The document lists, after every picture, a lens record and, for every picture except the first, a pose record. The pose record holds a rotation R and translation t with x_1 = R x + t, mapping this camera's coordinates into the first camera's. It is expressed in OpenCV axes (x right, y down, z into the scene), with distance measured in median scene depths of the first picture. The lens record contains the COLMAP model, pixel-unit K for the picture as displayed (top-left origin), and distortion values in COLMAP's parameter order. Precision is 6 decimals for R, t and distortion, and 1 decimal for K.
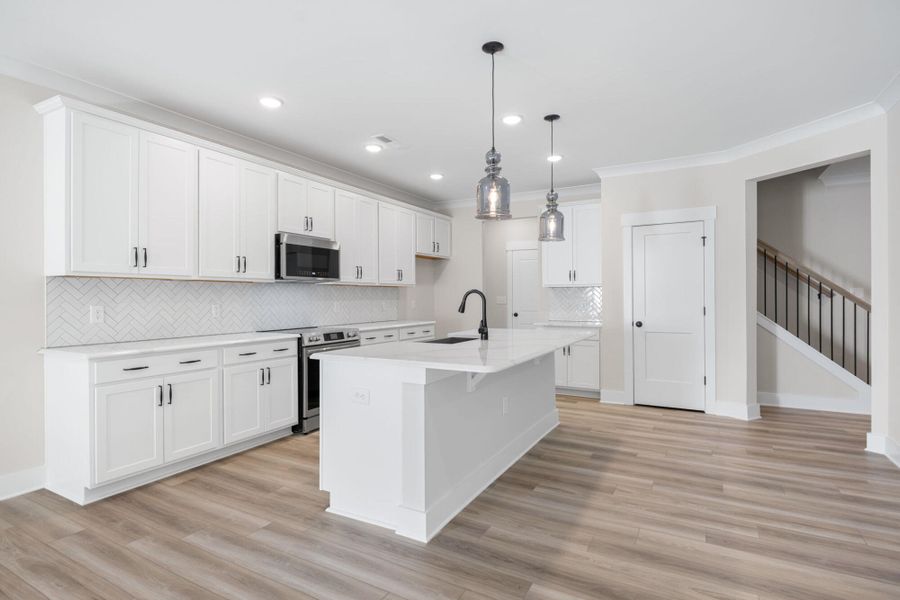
lens RADIAL K [[449.4, 0, 450.0], [0, 449.4, 300.0], [0, 0, 1]] dist [0.029785, -0.000087]
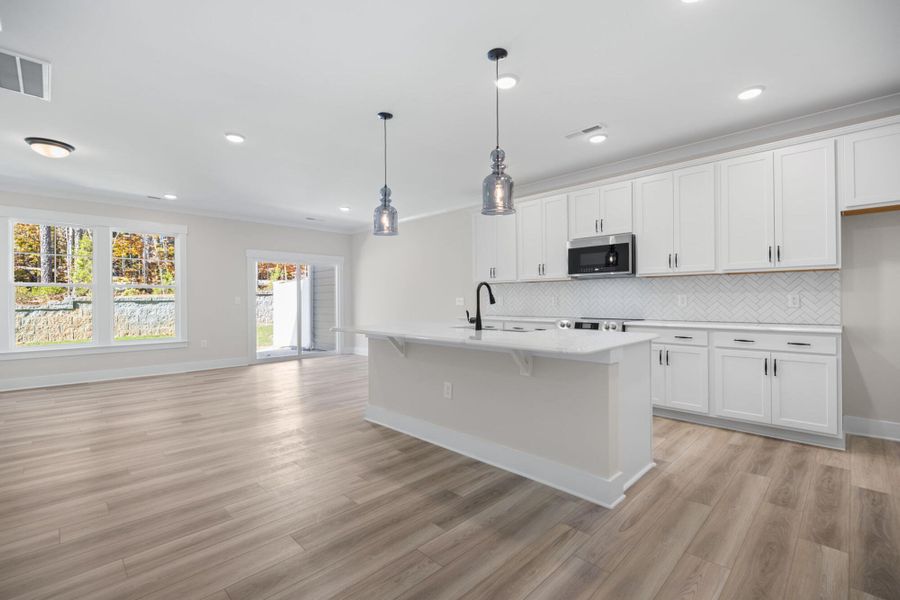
lens RADIAL K [[401.4, 0, 452.8], [0, 401.4, 296.7], [0, 0, 1]] dist [-0.002987, -0.000916]
pose [[-0.261553, 0.000148, -0.965189, 0.902533], [0.001844, 0.999998, -0.000346, 0.010346], [0.965187, -0.001870, -0.261553, 1.093670]]
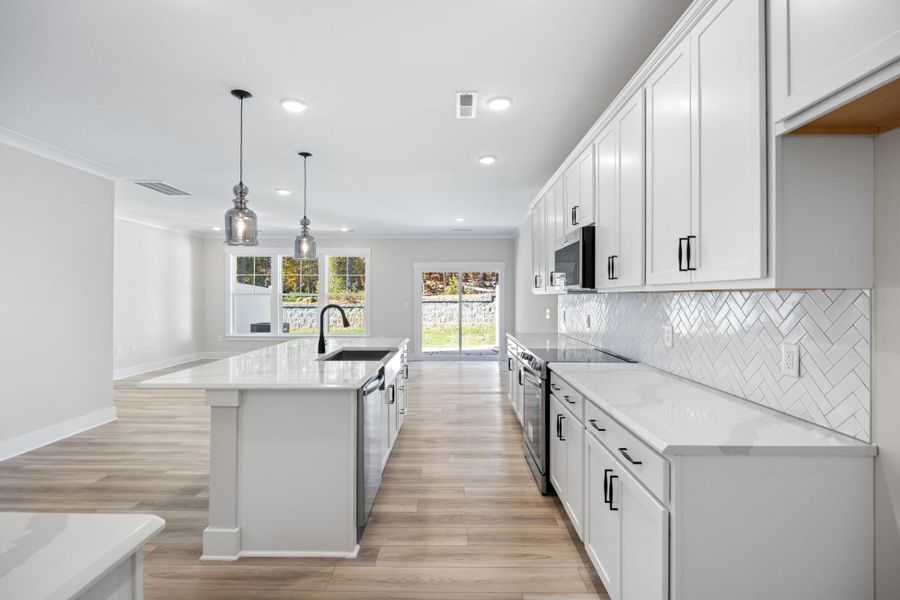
lens RADIAL K [[417.6, 0, 452.2], [0, 417.6, 291.5], [0, 0, 1]] dist [-0.002664, -0.000908]
pose [[-0.872426, -0.001223, -0.488744, 0.260840], [0.000823, 0.999992, -0.003971, -0.044727], [0.488745, -0.003867, -0.872418, 1.825128]]
